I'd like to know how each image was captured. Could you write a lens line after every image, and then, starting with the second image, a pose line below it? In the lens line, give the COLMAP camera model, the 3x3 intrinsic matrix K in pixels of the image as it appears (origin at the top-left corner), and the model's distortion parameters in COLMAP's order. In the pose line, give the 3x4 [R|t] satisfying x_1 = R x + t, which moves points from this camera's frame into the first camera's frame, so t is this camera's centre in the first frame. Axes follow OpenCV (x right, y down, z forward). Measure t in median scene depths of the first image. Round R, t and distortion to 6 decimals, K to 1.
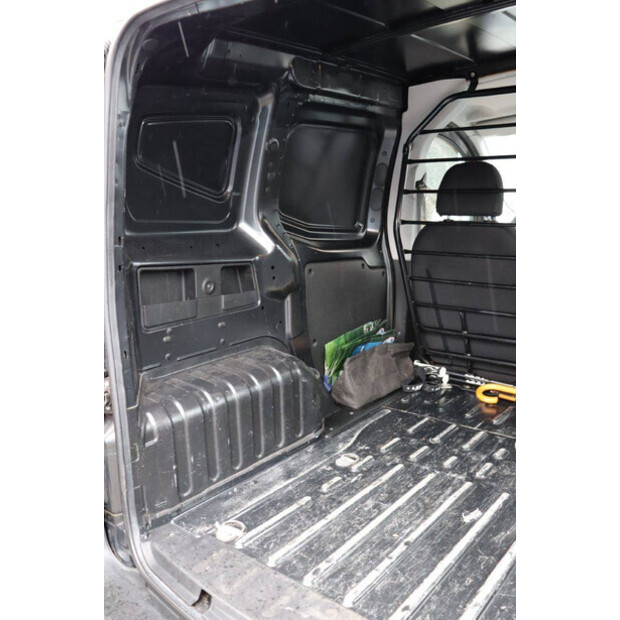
lens RADIAL K [[561.5, 0, 309.7], [0, 561.5, 318.4], [0, 0, 1]] dist [-0.071792, 0.018250]
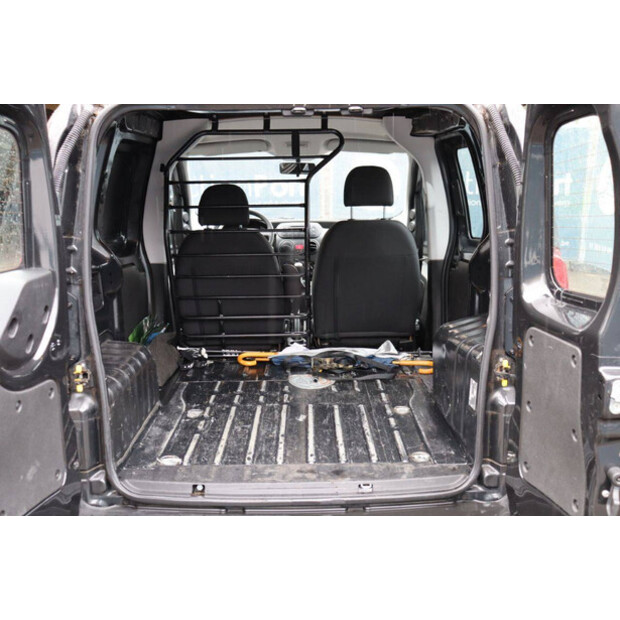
lens RADIAL K [[703.6, 0, 310.0], [0, 703.6, 310.0], [0, 0, 1]] dist [0.001766, 0.009288]
pose [[0.765660, -0.100881, 0.635286, -0.664999], [0.127584, 0.991821, 0.003730, 0.035795], [-0.630466, 0.078196, 0.772268, -0.415176]]
